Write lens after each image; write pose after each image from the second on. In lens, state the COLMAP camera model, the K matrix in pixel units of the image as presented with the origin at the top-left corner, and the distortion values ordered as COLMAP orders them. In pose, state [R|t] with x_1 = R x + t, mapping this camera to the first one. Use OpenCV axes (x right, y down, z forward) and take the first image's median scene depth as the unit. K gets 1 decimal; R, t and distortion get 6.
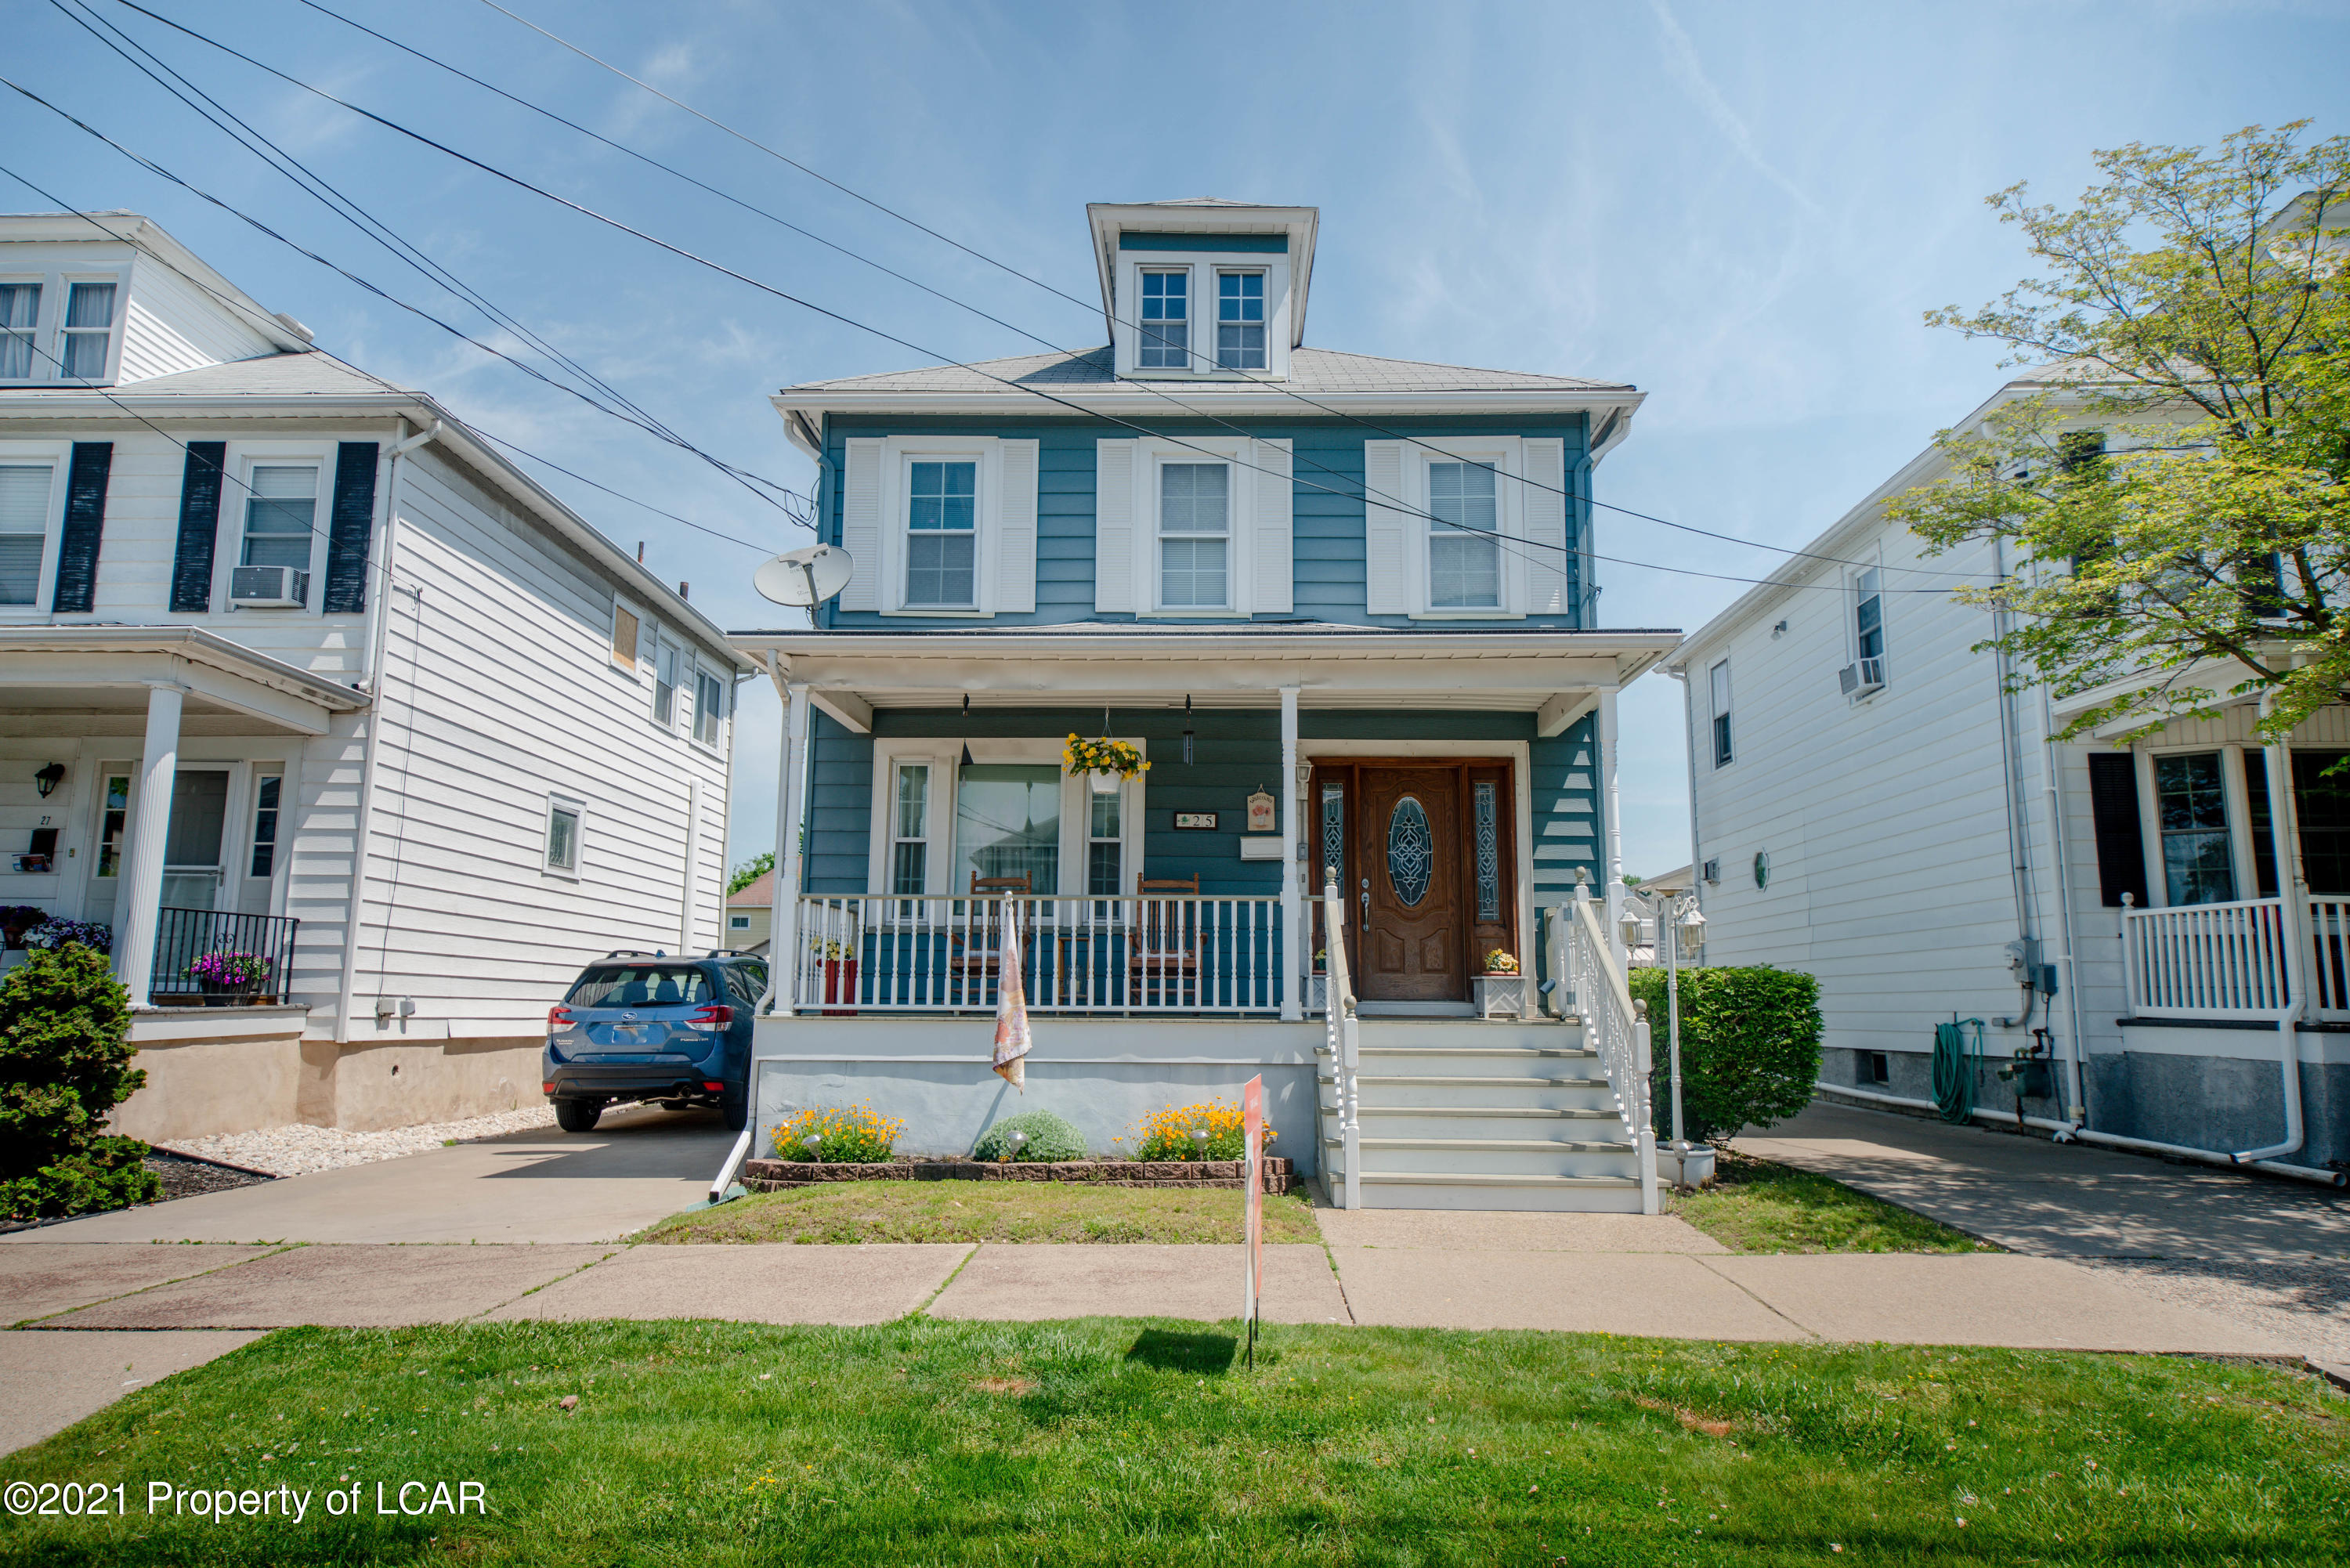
lens RADIAL K [[1481.1, 0, 1167.7], [0, 1481.1, 782.7], [0, 0, 1]] dist [0.010741, -0.001959]
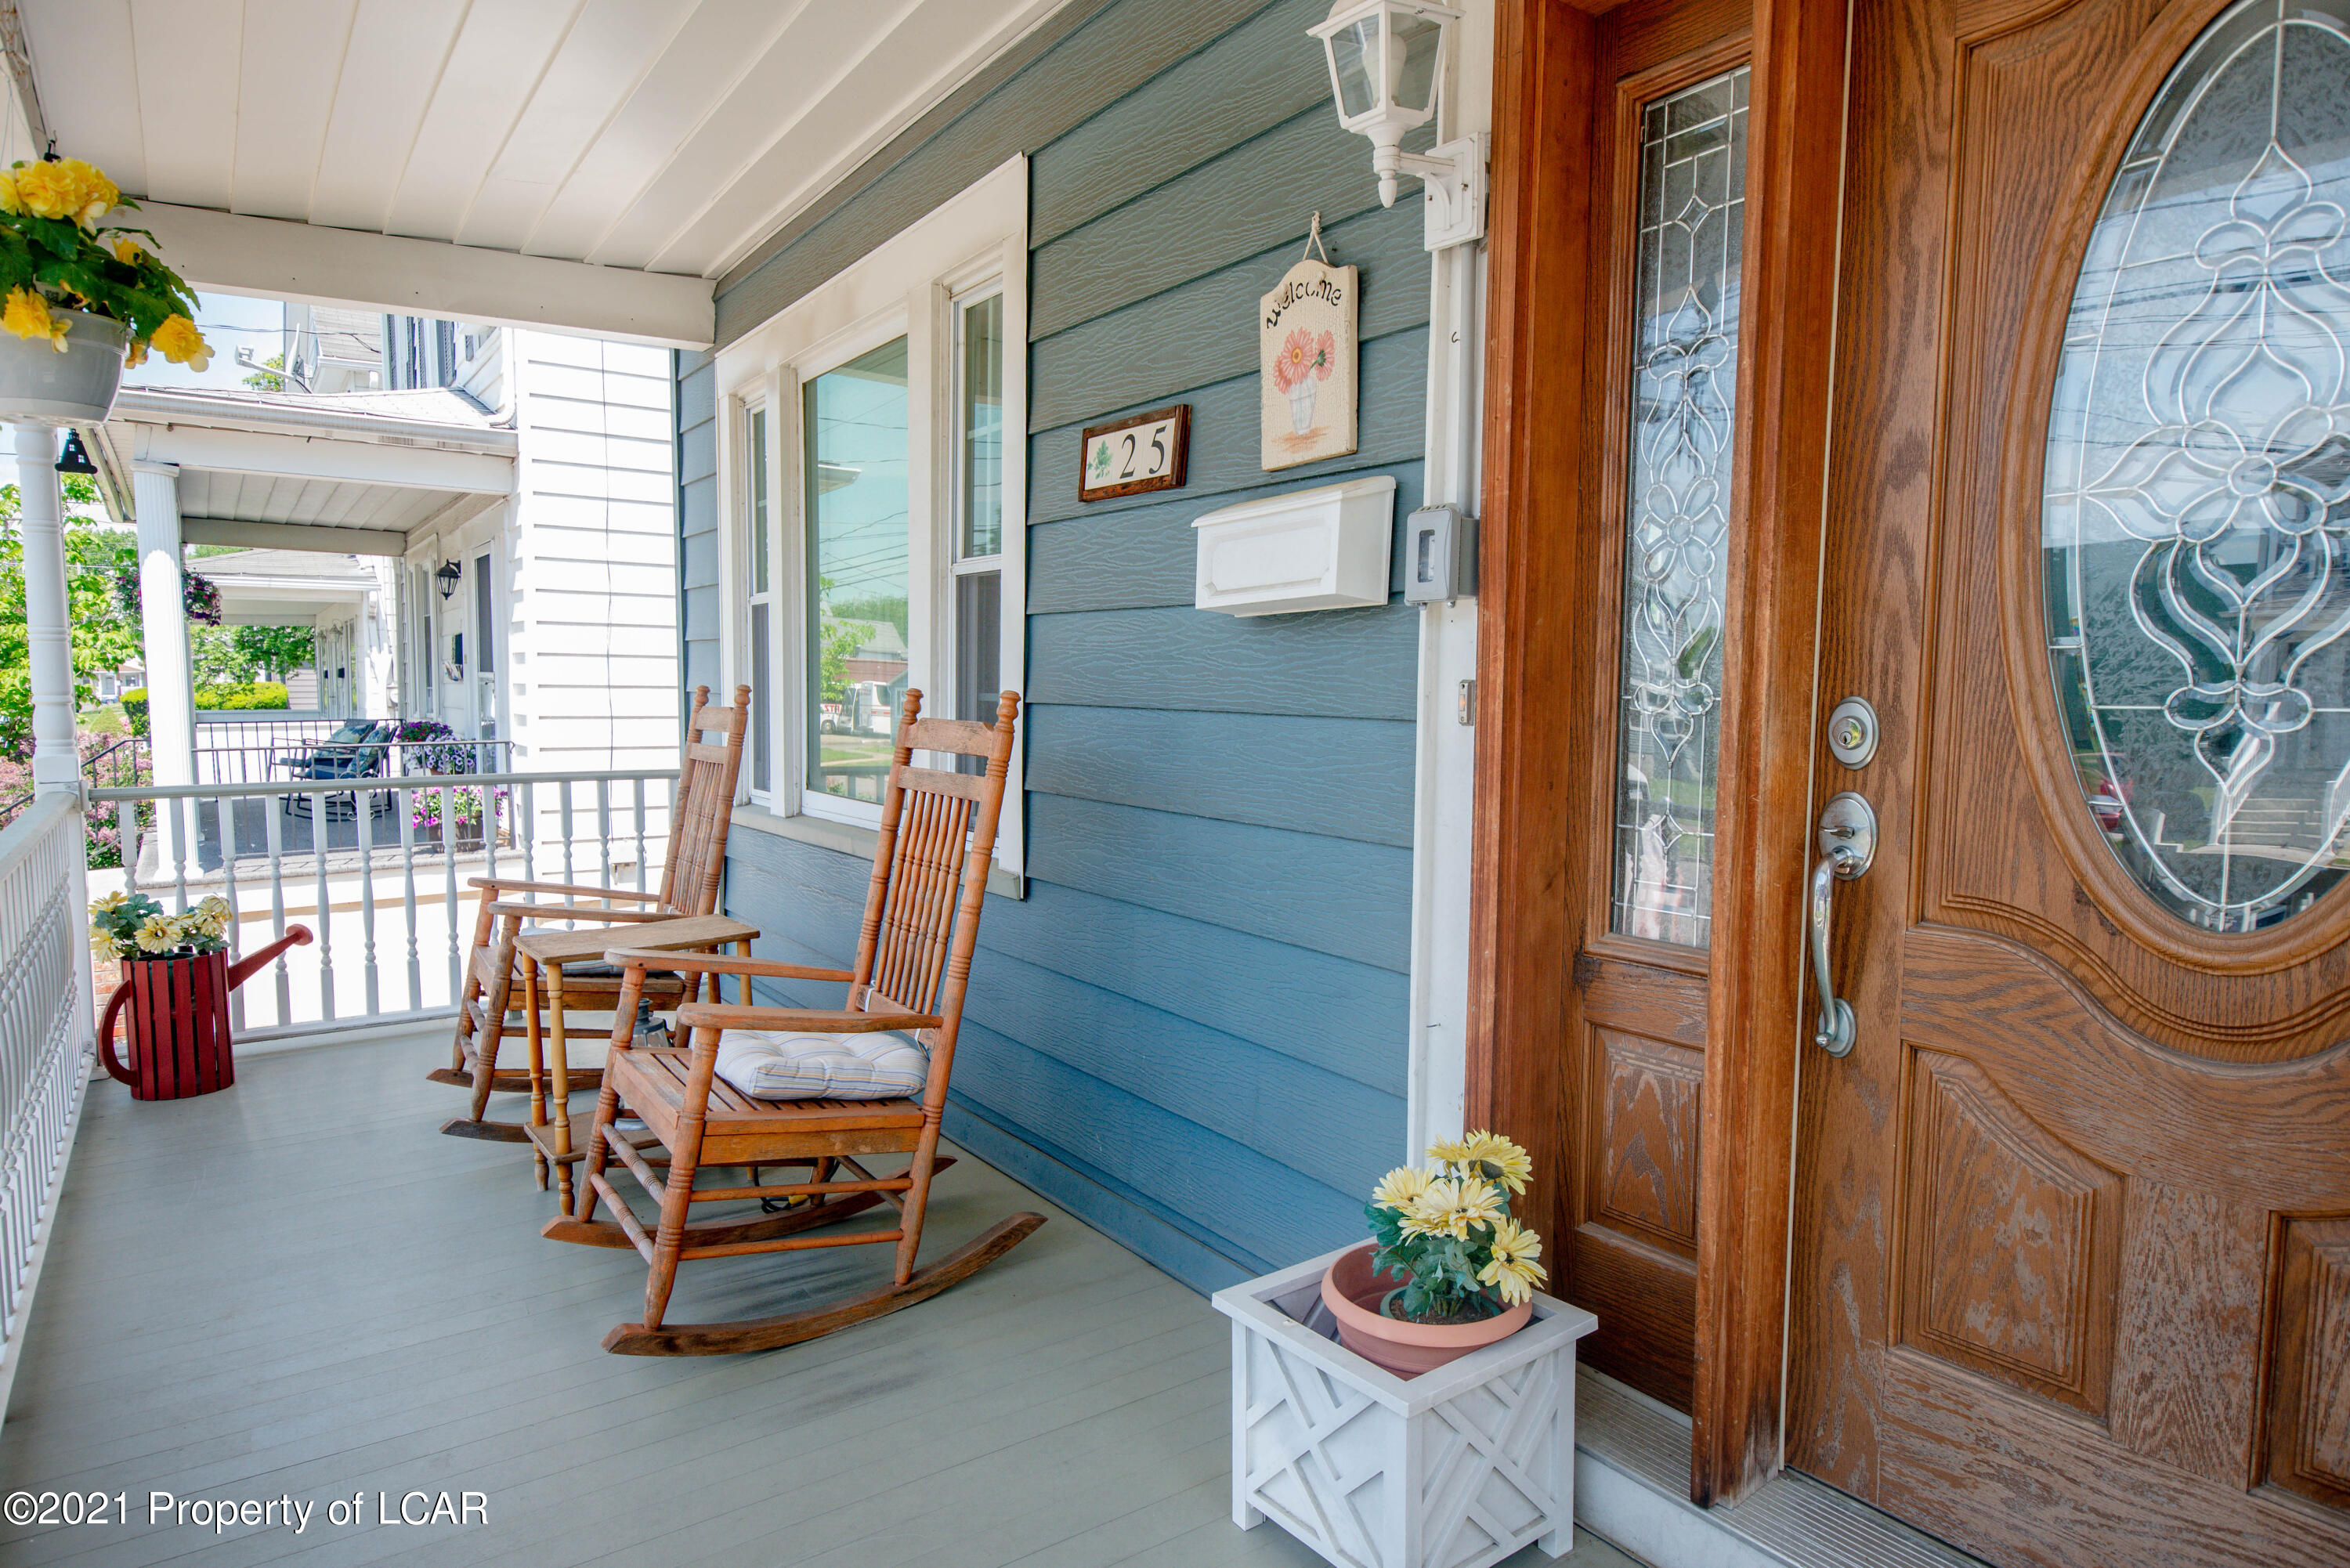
lens RADIAL K [[1377.2, 0, 1175.2], [0, 1377.2, 804.5], [0, 0, 1]] dist [0.018316, -0.000174]
pose [[0.593347, 0.065622, -0.802267, 0.197028], [0.123247, 0.977513, 0.171108, 0.041788], [0.795455, -0.200404, 0.571917, 0.836828]]
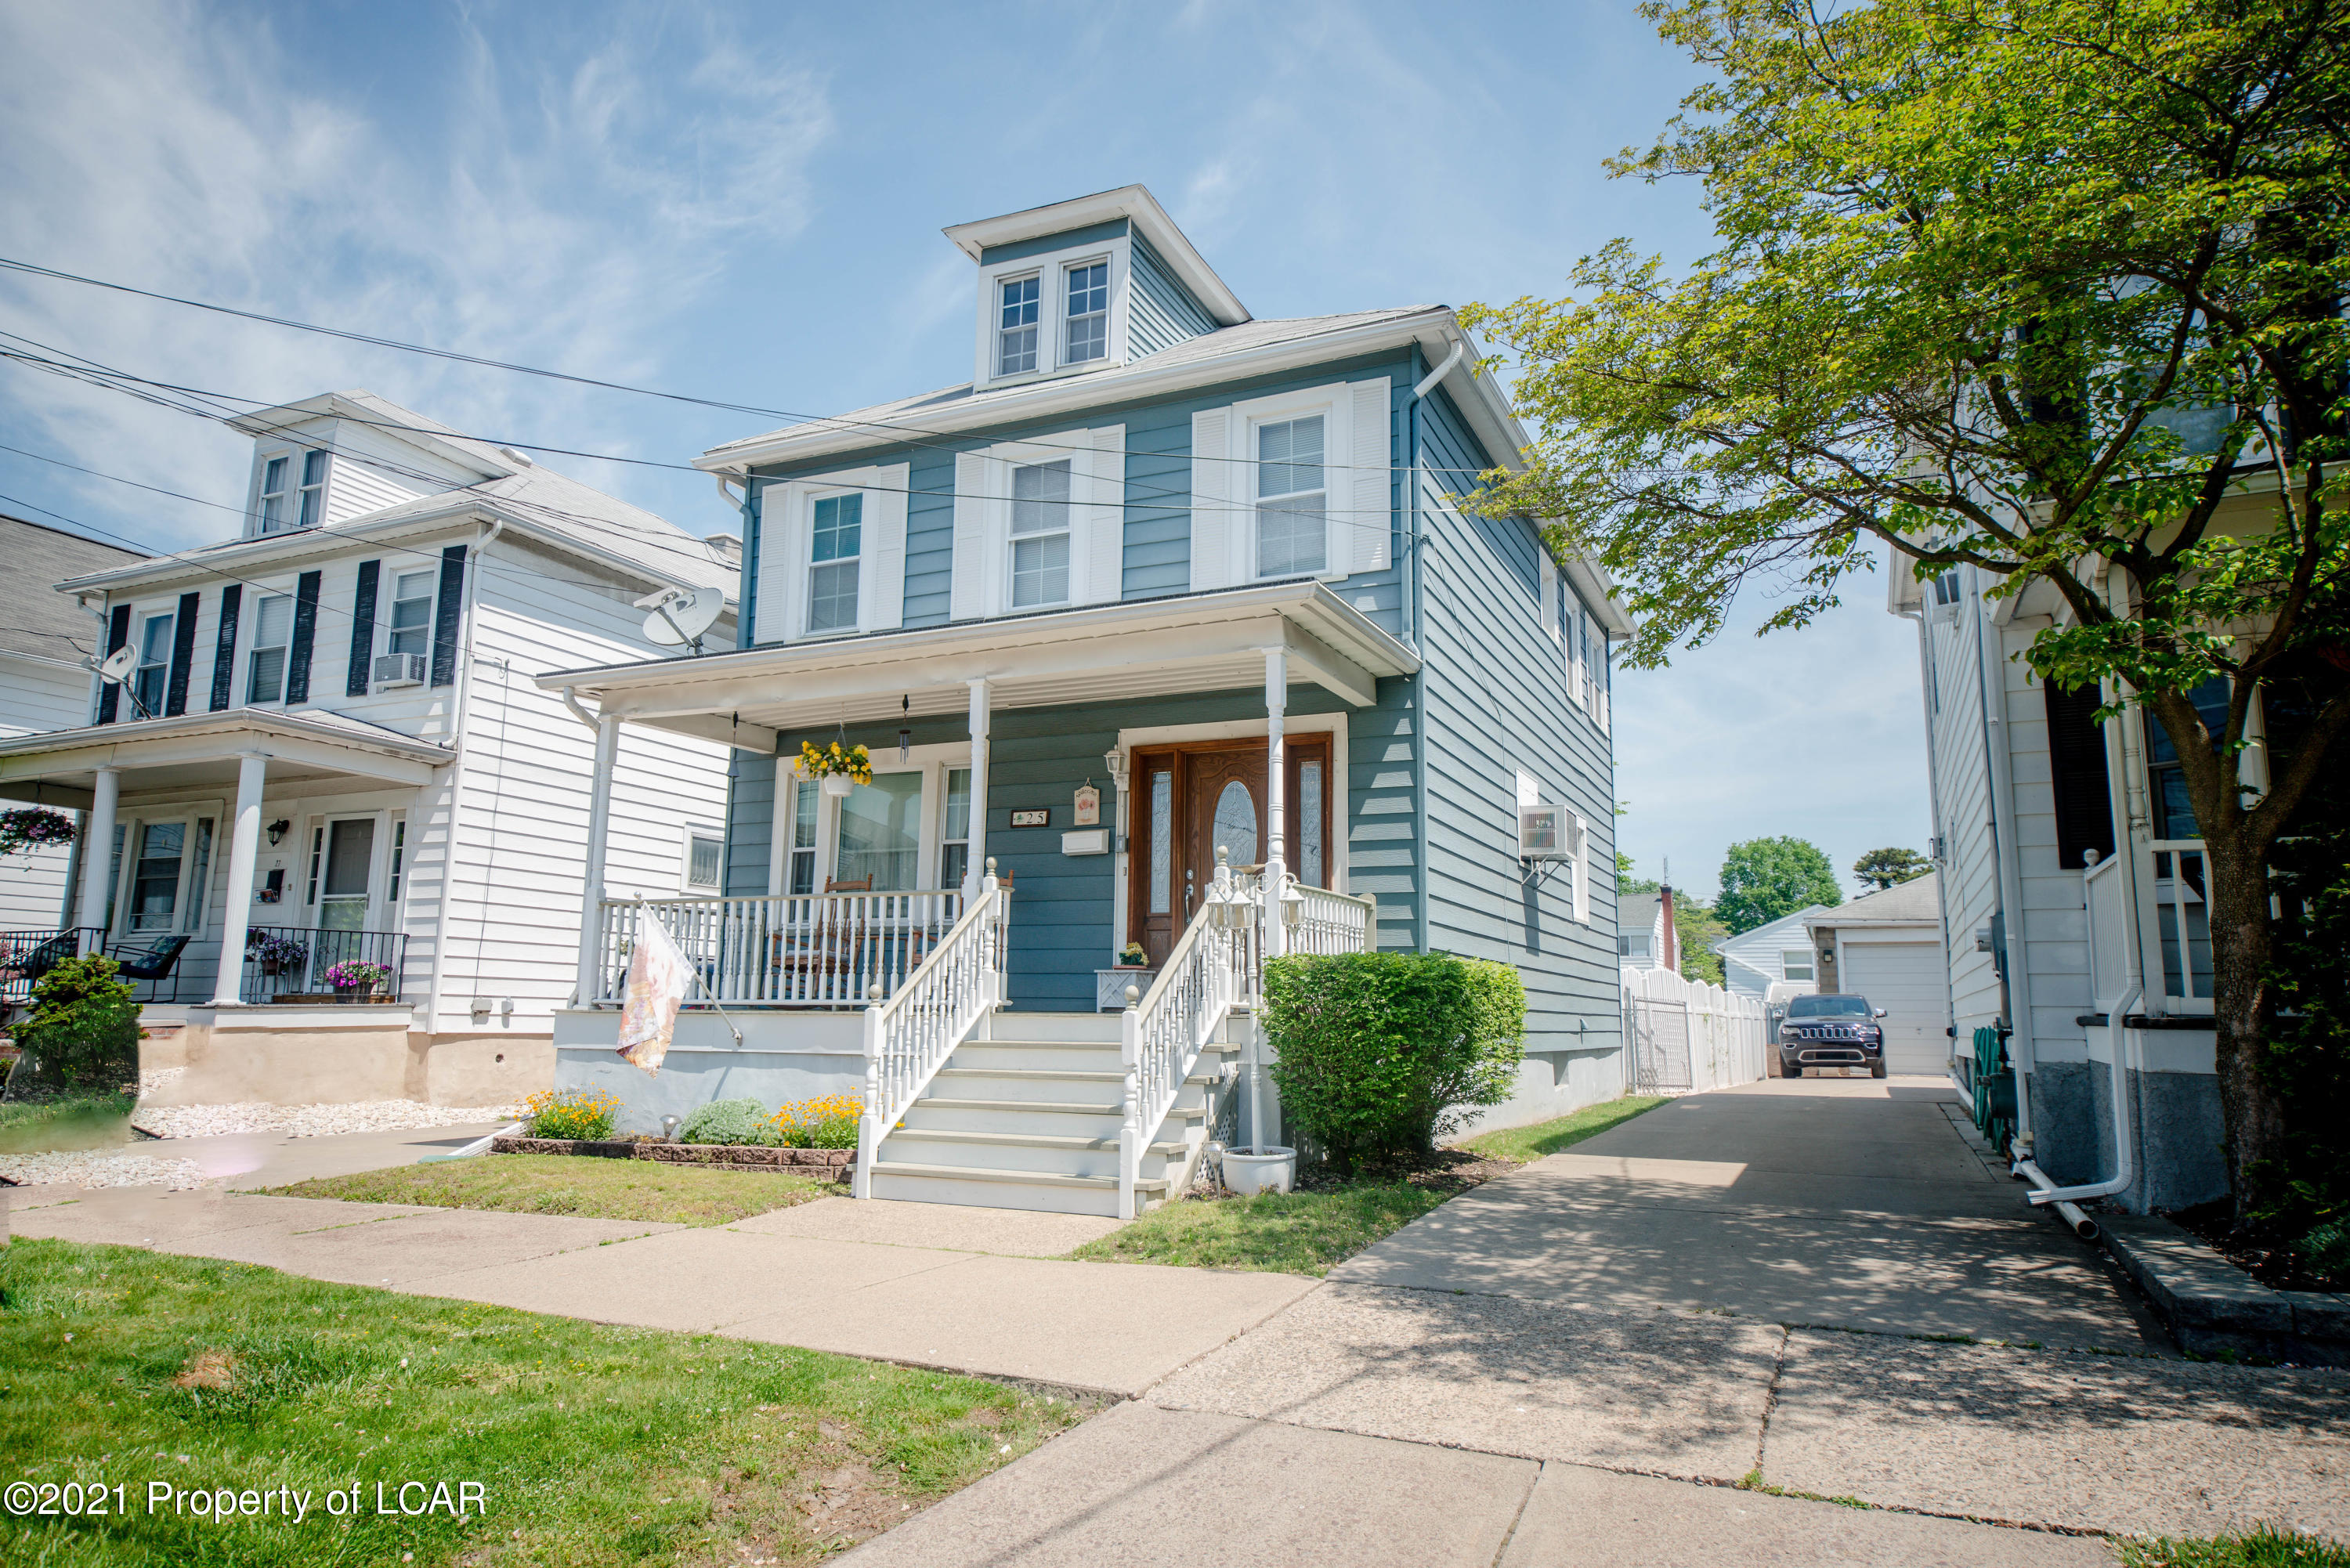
lens RADIAL K [[1481.1, 0, 1164.6], [0, 1481.1, 782.6], [0, 0, 1]] dist [0.010741, -0.001959]
pose [[0.914380, -0.061814, -0.400111, 0.488035], [0.058699, 0.998074, -0.020050, 0.026126], [0.400580, -0.005153, 0.916247, 0.111782]]
